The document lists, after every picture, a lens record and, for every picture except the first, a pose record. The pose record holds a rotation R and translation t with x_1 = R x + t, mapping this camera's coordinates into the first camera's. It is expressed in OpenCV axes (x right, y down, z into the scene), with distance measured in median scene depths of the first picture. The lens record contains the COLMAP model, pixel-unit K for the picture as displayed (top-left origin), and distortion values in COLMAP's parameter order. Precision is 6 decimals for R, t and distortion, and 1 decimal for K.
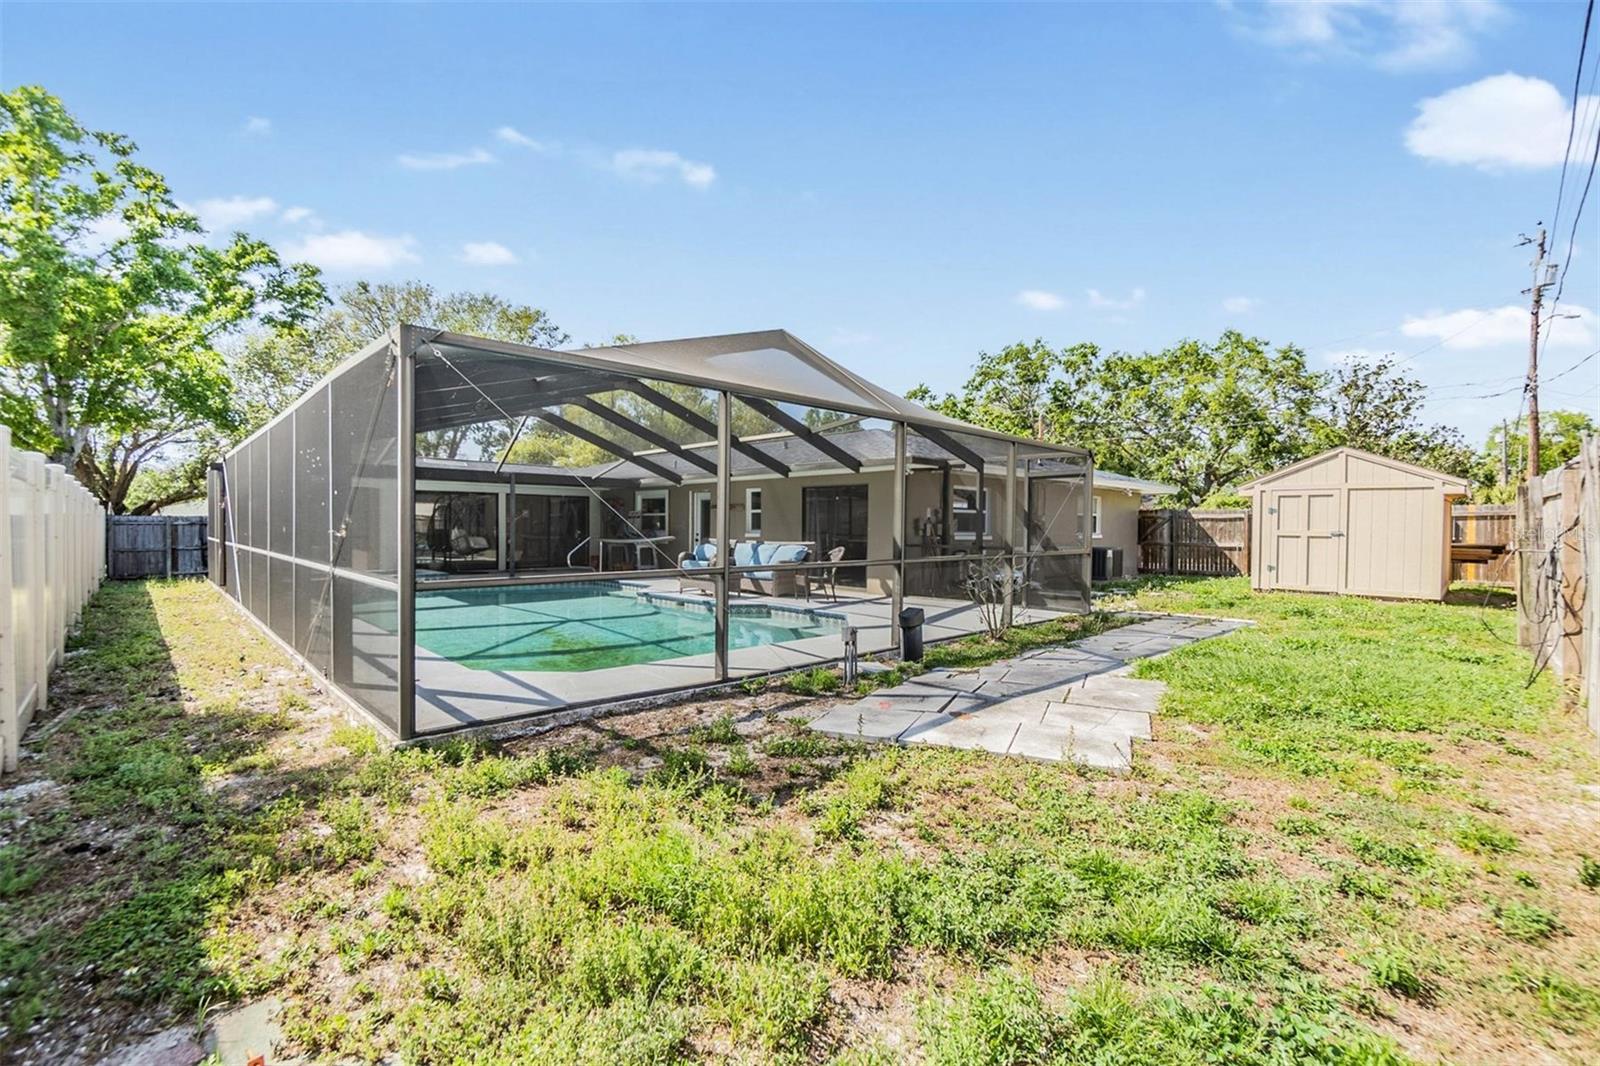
lens RADIAL K [[697.6, 0, 793.0], [0, 697.6, 536.6], [0, 0, 1]] dist [-0.005180, 0.000283]
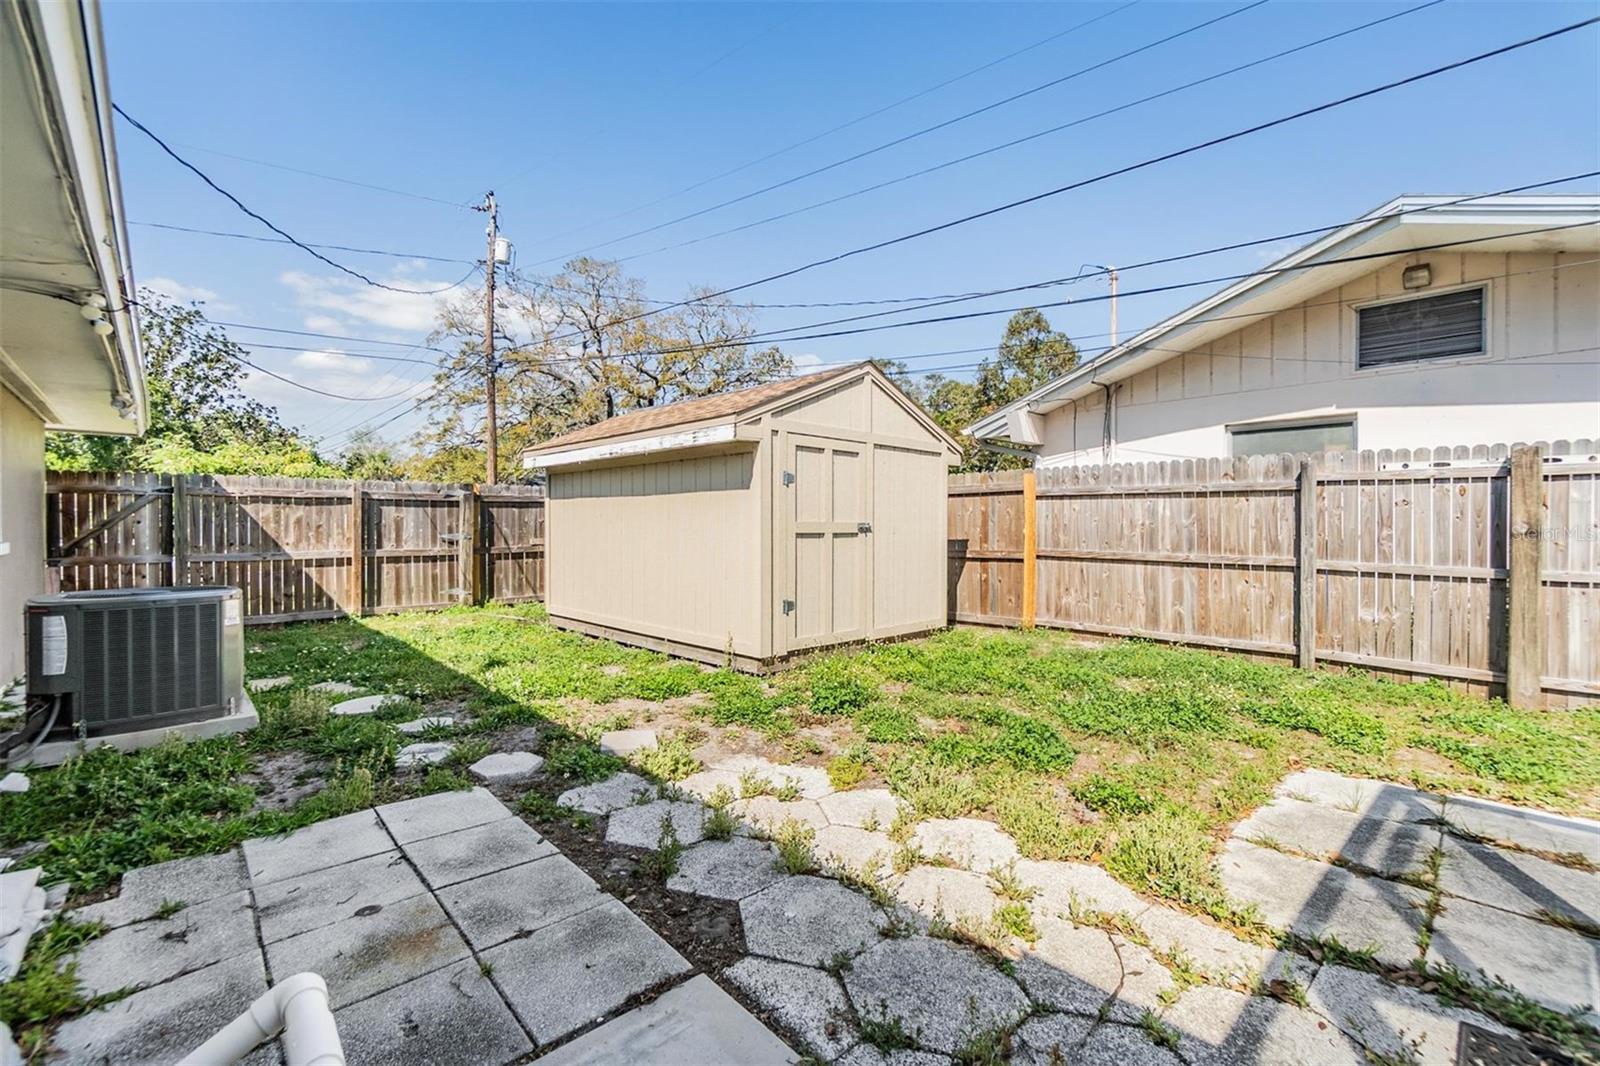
lens RADIAL K [[697.6, 0, 774.9], [0, 697.6, 526.9], [0, 0, 1]] dist [-0.005180, 0.000283]
pose [[0.031481, -0.014230, 0.999403, 0.164972], [0.015653, 0.999783, 0.013743, -0.008141], [-0.999382, 0.015211, 0.031697, 0.676311]]
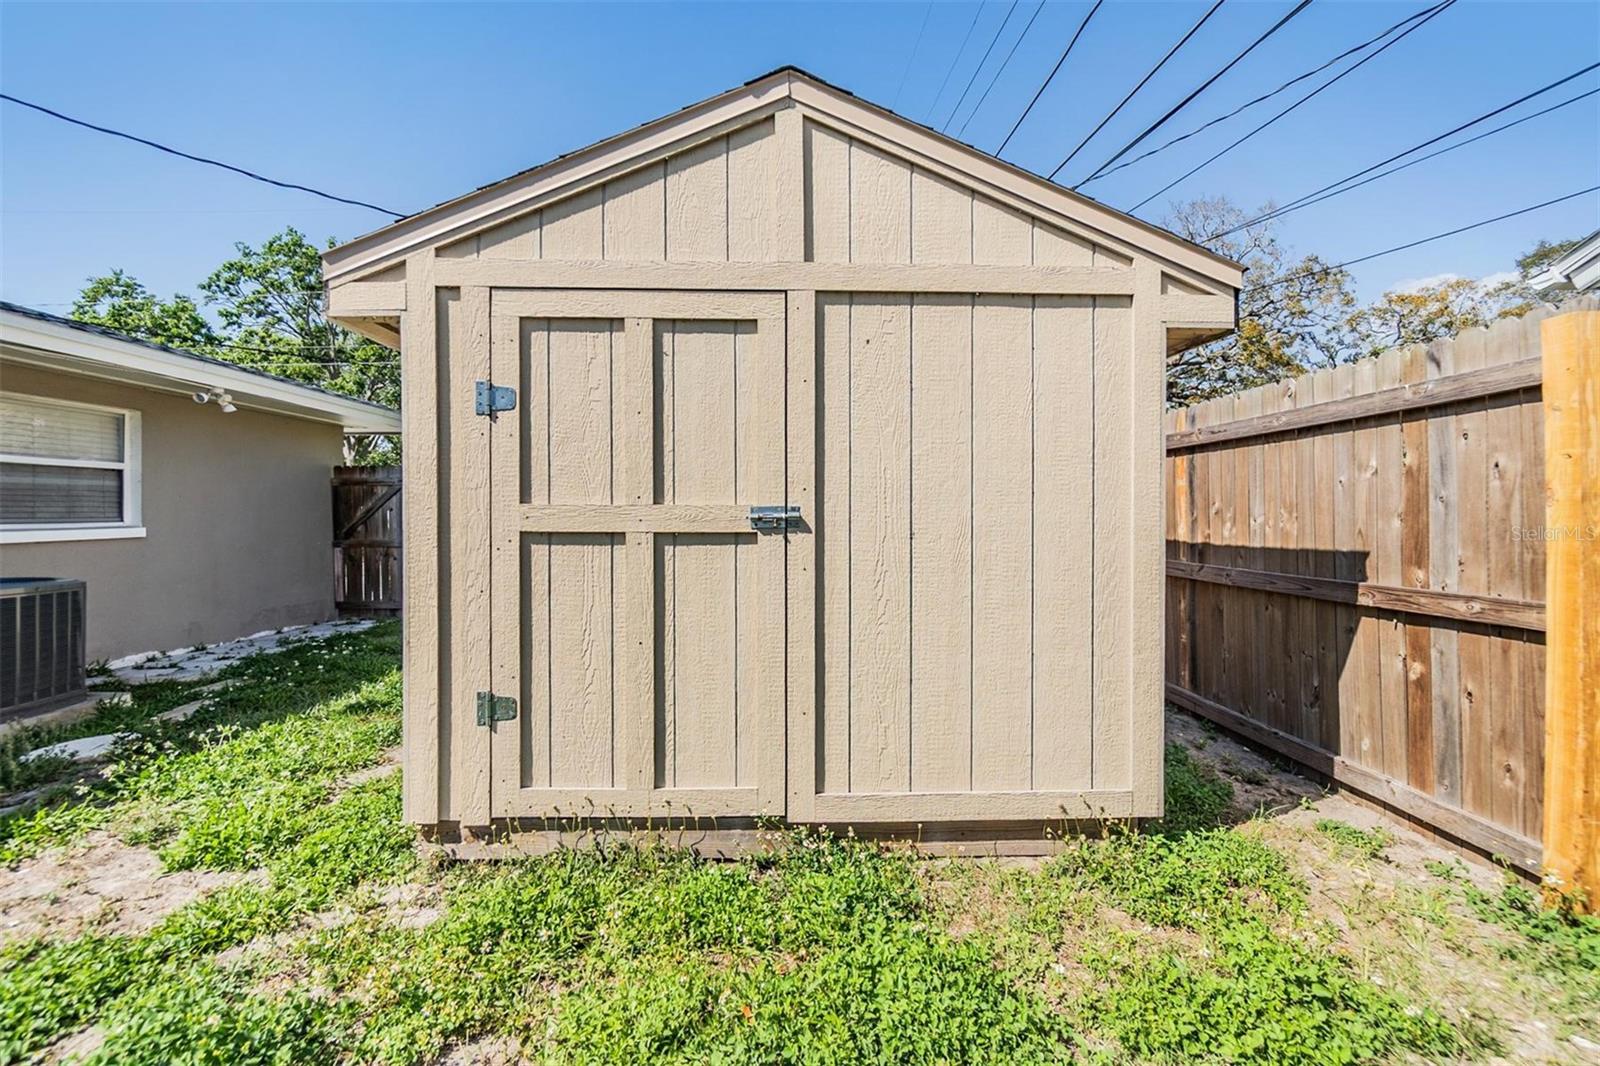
lens RADIAL K [[697.6, 0, 781.4], [0, 697.6, 510.9], [0, 0, 1]] dist [-0.005180, 0.000283]
pose [[0.687970, -0.012821, 0.725625, 0.412736], [0.020939, 0.999778, -0.002187, -0.003634], [-0.725437, 0.016698, 0.688086, 0.556676]]
